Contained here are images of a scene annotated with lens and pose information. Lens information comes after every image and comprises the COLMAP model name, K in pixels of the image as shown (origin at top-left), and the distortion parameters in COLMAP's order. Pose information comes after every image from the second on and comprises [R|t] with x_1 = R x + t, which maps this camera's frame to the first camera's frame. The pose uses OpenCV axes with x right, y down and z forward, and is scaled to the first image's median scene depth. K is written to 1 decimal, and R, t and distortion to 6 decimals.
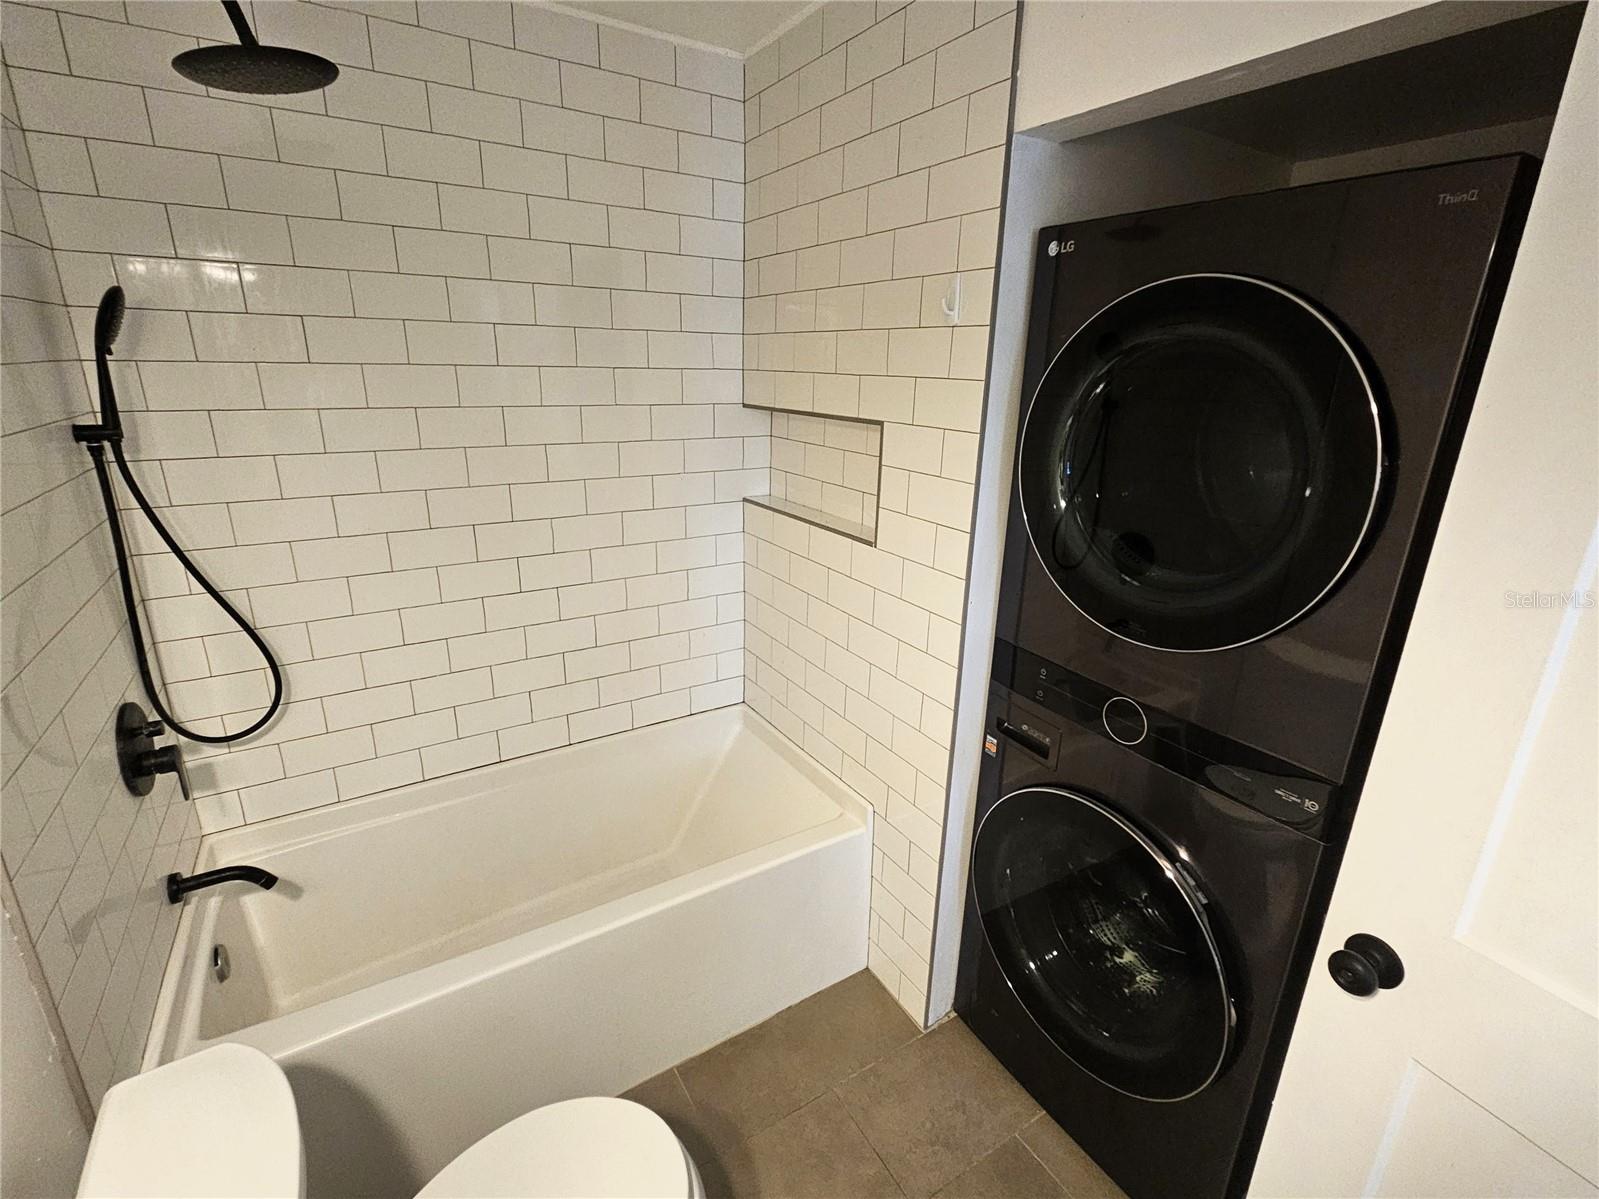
lens RADIAL K [[732.7, 0, 800.6], [0, 732.7, 588.3], [0, 0, 1]] dist [-0.000312, 0.000391]
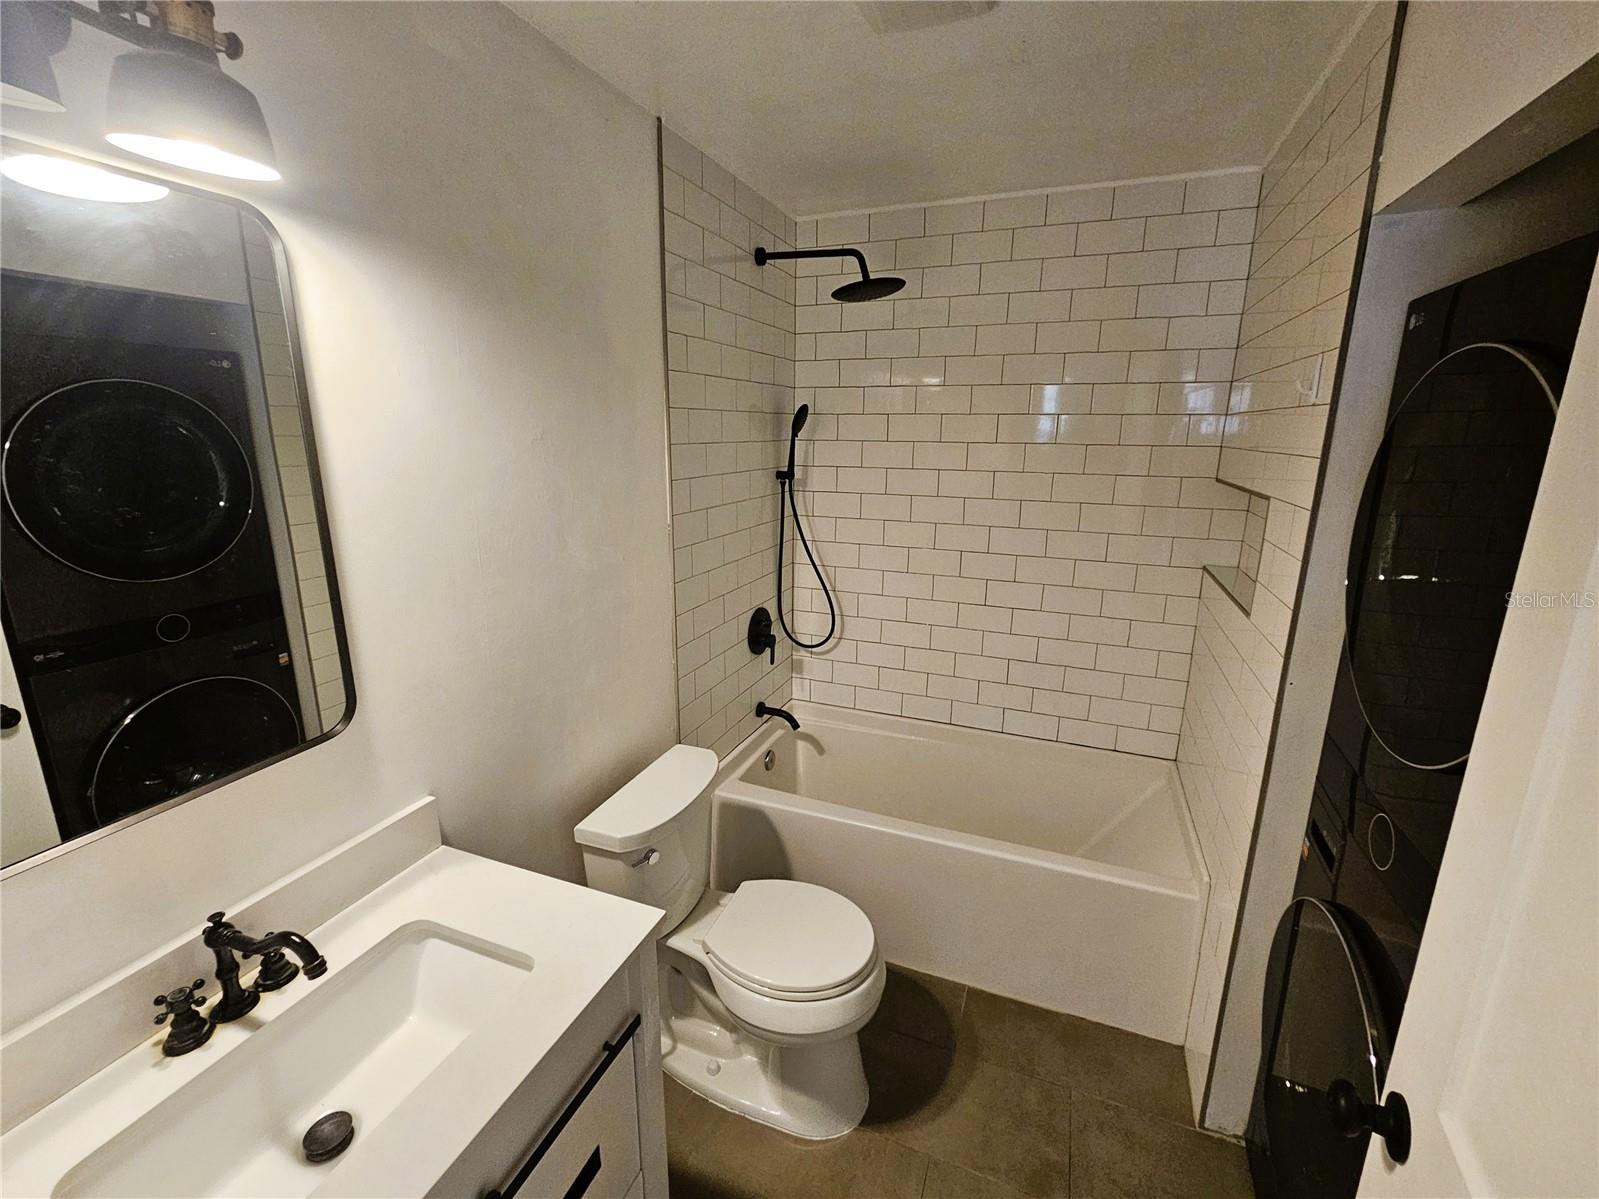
lens RADIAL K [[684.3, 0, 798.8], [0, 684.3, 590.2], [0, 0, 1]] dist [0.000976, 0.000338]
pose [[0.594659, 0.170857, -0.785614, 0.493068], [-0.235701, 0.971271, 0.032823, 0.021334], [0.768652, 0.165652, 0.617846, -0.071344]]
